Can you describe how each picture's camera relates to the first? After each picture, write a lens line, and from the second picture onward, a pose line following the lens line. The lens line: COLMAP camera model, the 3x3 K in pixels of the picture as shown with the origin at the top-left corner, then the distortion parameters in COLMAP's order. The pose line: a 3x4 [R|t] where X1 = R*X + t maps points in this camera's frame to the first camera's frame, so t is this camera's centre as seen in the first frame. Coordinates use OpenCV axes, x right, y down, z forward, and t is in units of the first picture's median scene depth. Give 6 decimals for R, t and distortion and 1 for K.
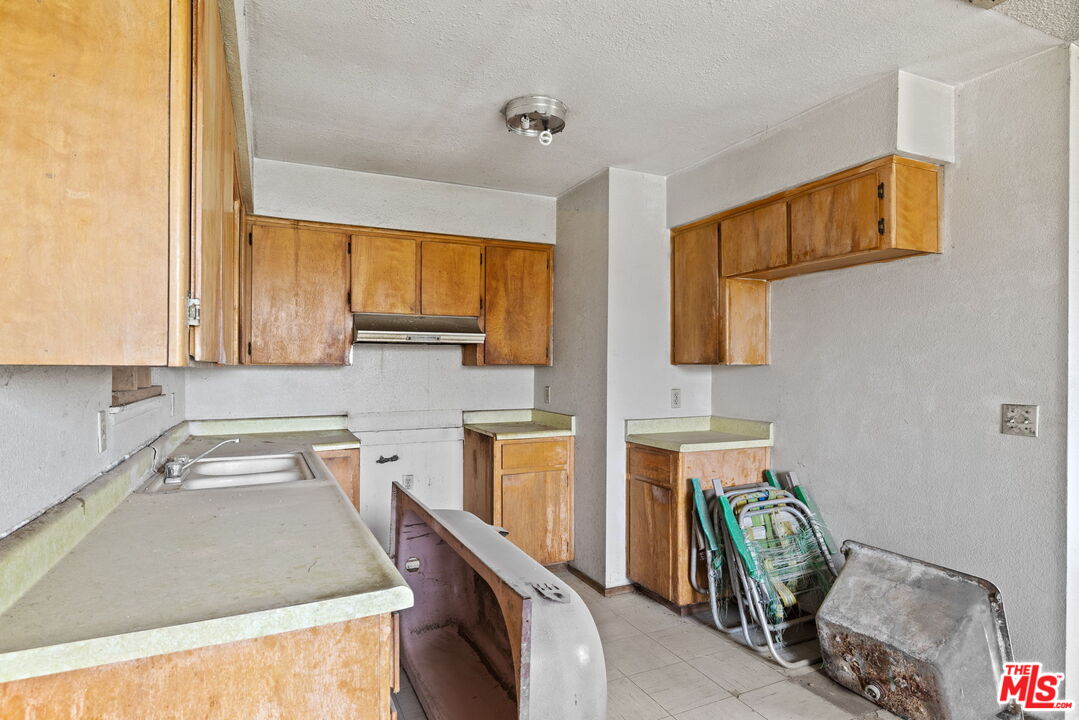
lens RADIAL K [[586.1, 0, 533.5], [0, 586.1, 367.7], [0, 0, 1]] dist [0.002874, -0.001078]
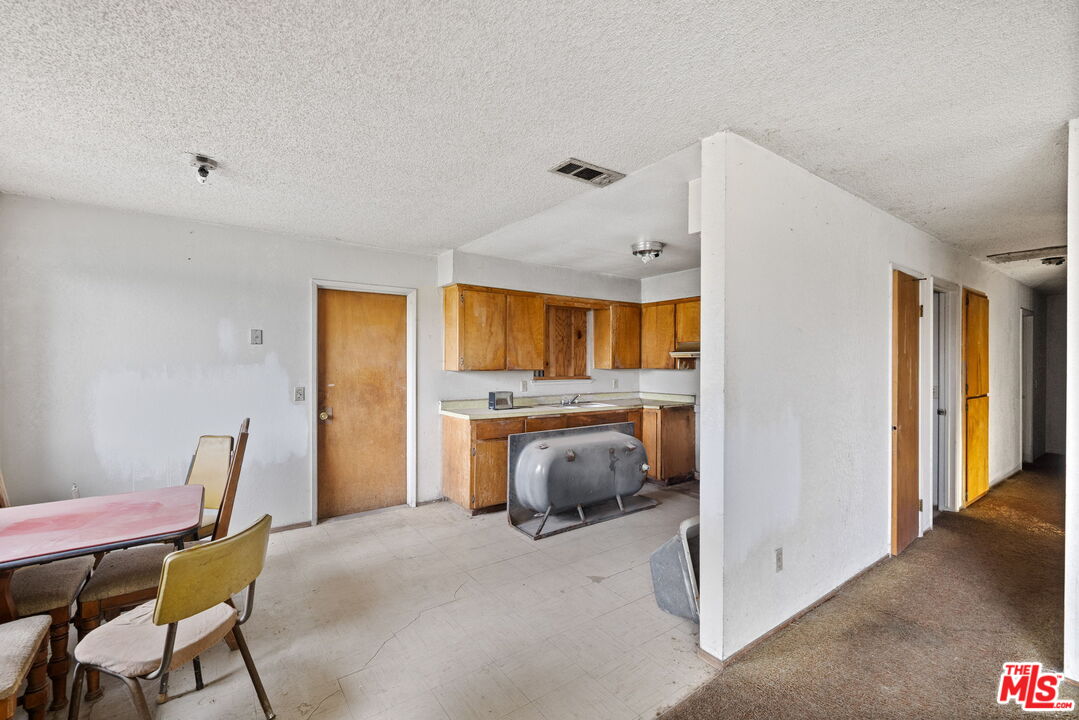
lens RADIAL K [[450.2, 0, 547.2], [0, 450.2, 363.3], [0, 0, 1]] dist [0.001520, 0.000928]
pose [[0.203996, 0.000793, -0.978971, 1.208023], [-0.005108, 0.999987, -0.000254, -0.024953], [0.978958, 0.005053, 0.203997, 0.283979]]
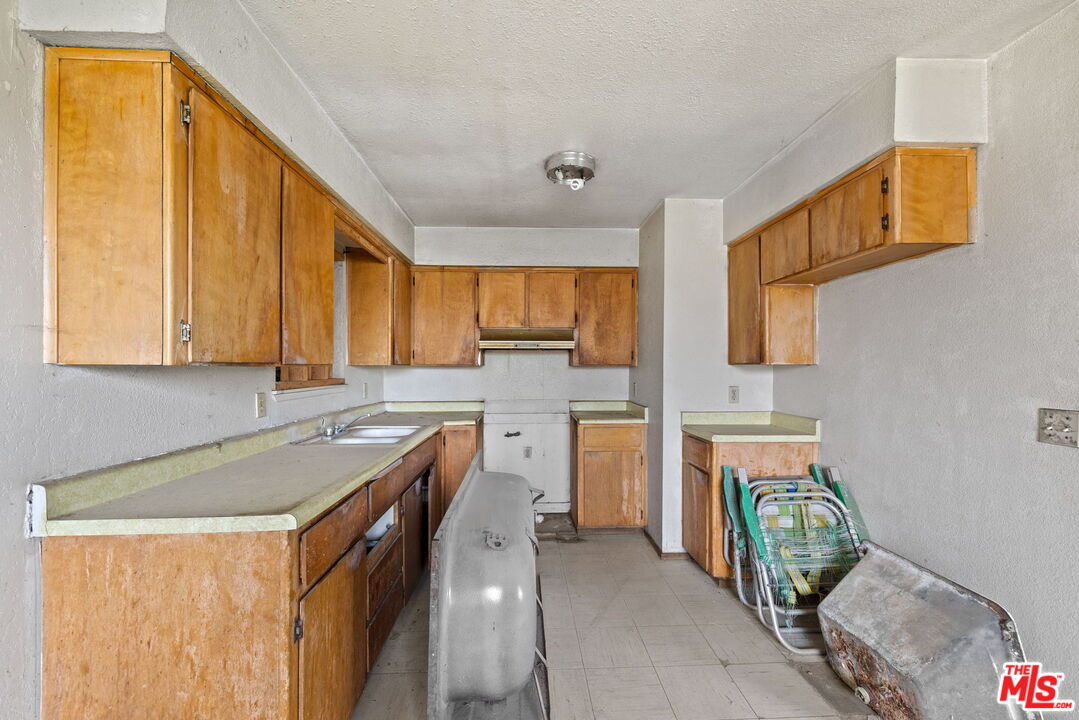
lens RADIAL K [[450.2, 0, 537.8], [0, 450.2, 368.3], [0, 0, 1]] dist [0.001520, 0.000928]
pose [[0.924323, 0.000670, -0.381612, 0.255934], [-0.000461, 1.000000, 0.000639, 0.001485], [0.381612, -0.000414, 0.924323, 0.062467]]
